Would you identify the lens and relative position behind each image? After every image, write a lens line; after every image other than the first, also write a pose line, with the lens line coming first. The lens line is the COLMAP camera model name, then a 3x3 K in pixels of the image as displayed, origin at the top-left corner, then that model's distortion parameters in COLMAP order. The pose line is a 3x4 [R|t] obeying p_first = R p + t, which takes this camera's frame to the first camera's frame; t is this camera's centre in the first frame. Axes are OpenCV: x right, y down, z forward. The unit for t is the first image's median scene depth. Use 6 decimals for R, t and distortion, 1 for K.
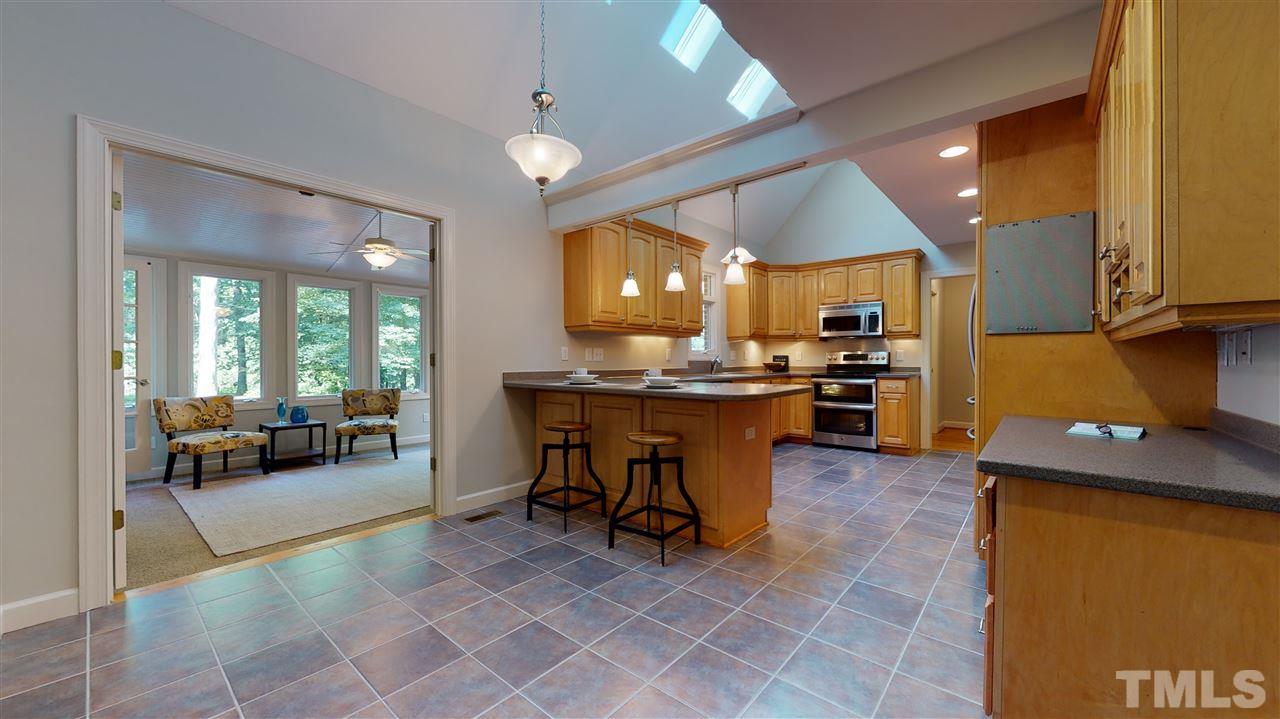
lens RADIAL K [[469.5, 0, 643.6], [0, 469.5, 360.3], [0, 0, 1]] dist [-0.000075, 0.000071]
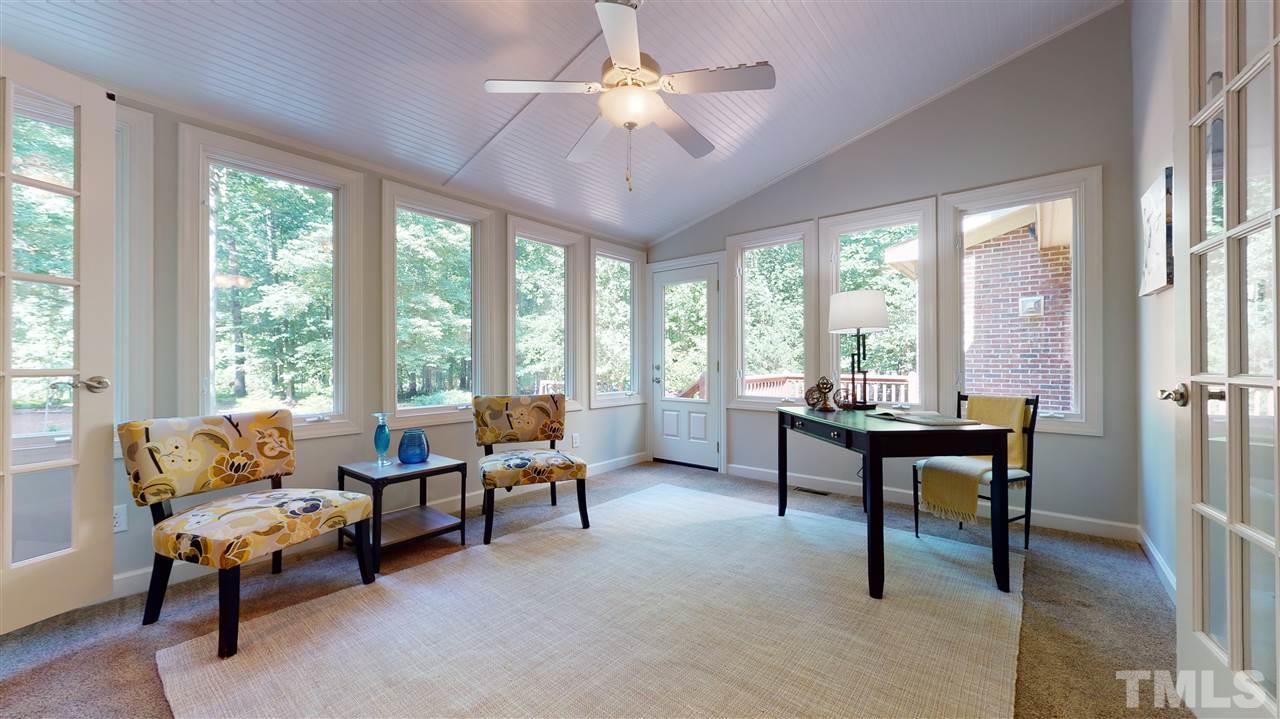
lens RADIAL K [[469.5, 0, 638.3], [0, 469.5, 359.4], [0, 0, 1]] dist [-0.000075, 0.000071]
pose [[0.999990, 0.002663, 0.003472, -0.536777], [-0.002652, 0.999991, -0.003355, 0.023795], [-0.003481, 0.003346, 0.999988, 0.533086]]
